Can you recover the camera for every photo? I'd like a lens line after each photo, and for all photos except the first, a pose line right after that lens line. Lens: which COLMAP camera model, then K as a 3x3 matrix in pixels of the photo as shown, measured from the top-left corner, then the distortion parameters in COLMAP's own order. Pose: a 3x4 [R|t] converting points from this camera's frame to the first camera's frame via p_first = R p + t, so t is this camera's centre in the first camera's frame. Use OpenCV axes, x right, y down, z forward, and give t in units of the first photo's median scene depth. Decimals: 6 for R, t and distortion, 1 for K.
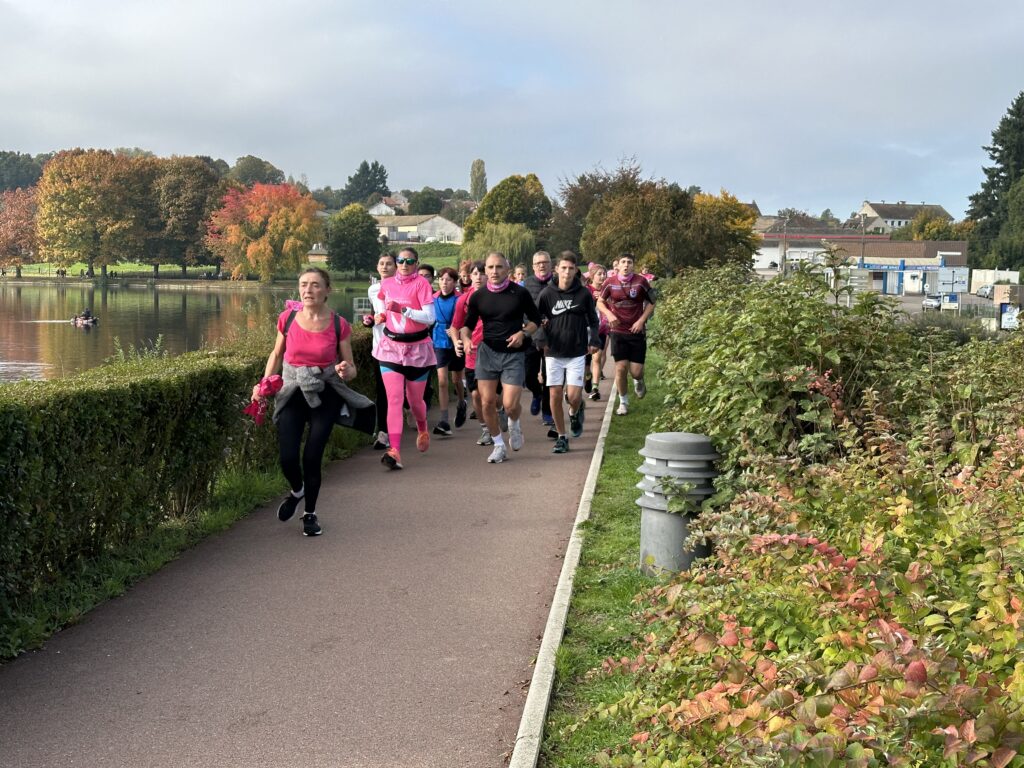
lens RADIAL K [[1386.8, 0, 502.0], [0, 1386.8, 358.2], [0, 0, 1]] dist [0.178375, -0.292590]
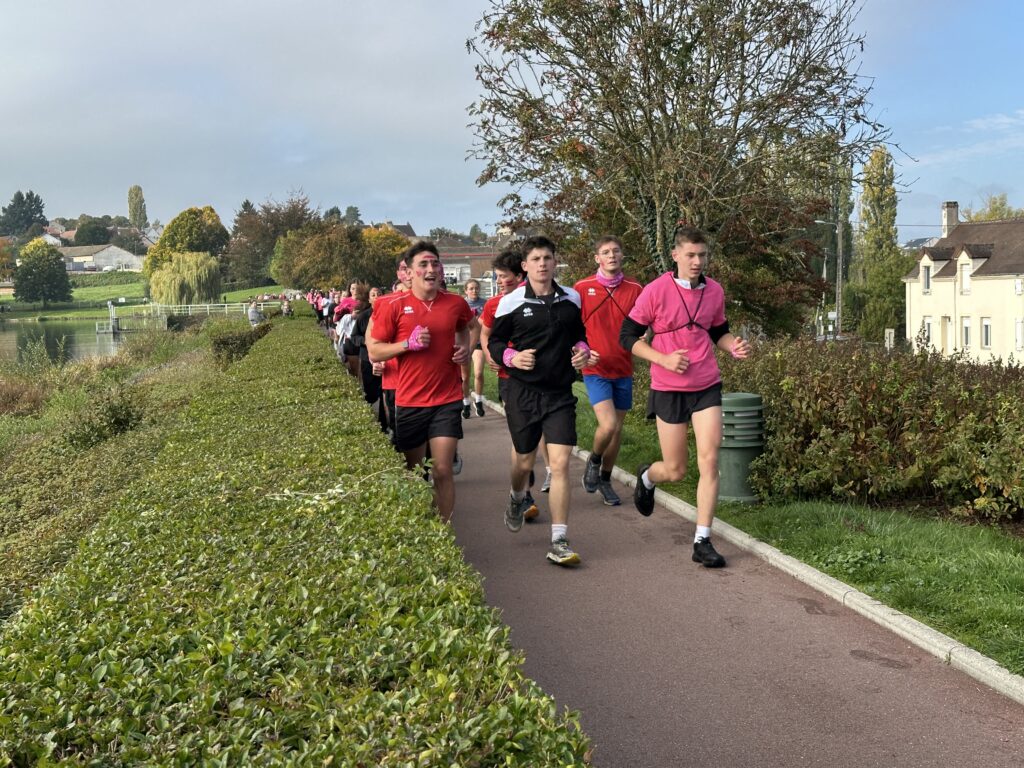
lens RADIAL K [[1385.5, 0, 514.5], [0, 1385.5, 385.0], [0, 0, 1]] dist [0.187856, -0.363801]
pose [[0.967562, -0.065282, 0.244053, -0.066163], [0.063472, 0.997867, 0.015282, 0.021258], [-0.244530, 0.000704, 0.969641, -0.378177]]
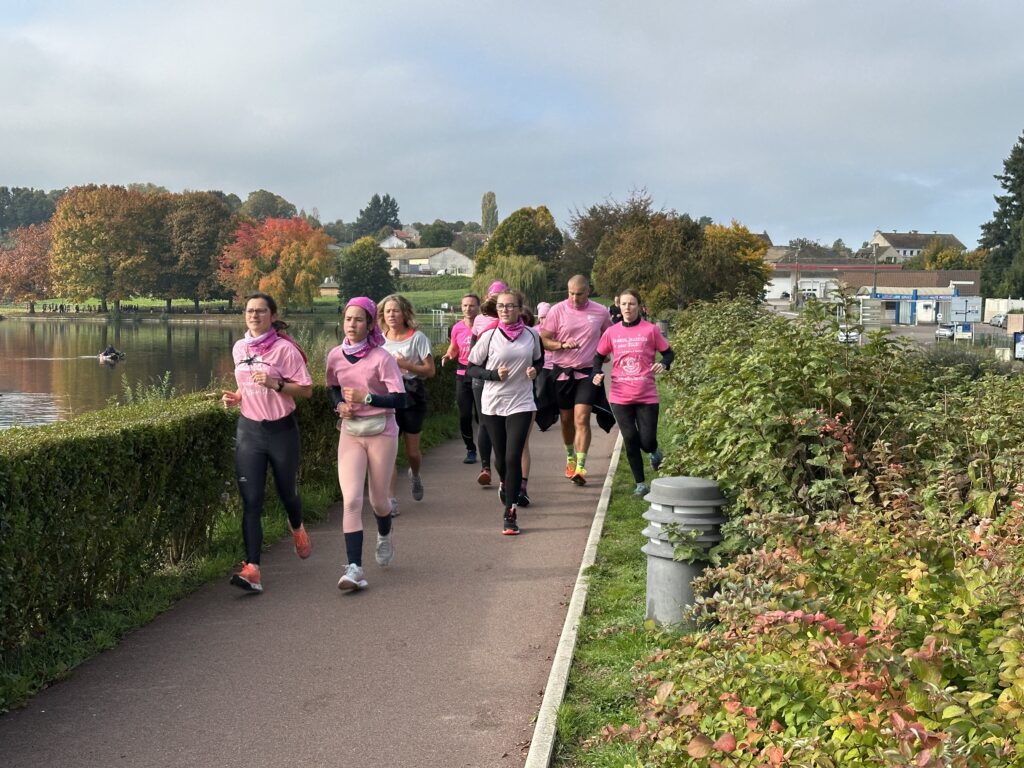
lens RADIAL K [[1385.9, 0, 501.5], [0, 1385.9, 378.8], [0, 0, 1]] dist [0.175084, -0.267869]
pose [[0.999938, -0.006386, -0.009093, 0.000556], [0.006312, 0.999947, -0.008077, -0.000541], [0.009144, 0.008019, 0.999926, 0.001909]]
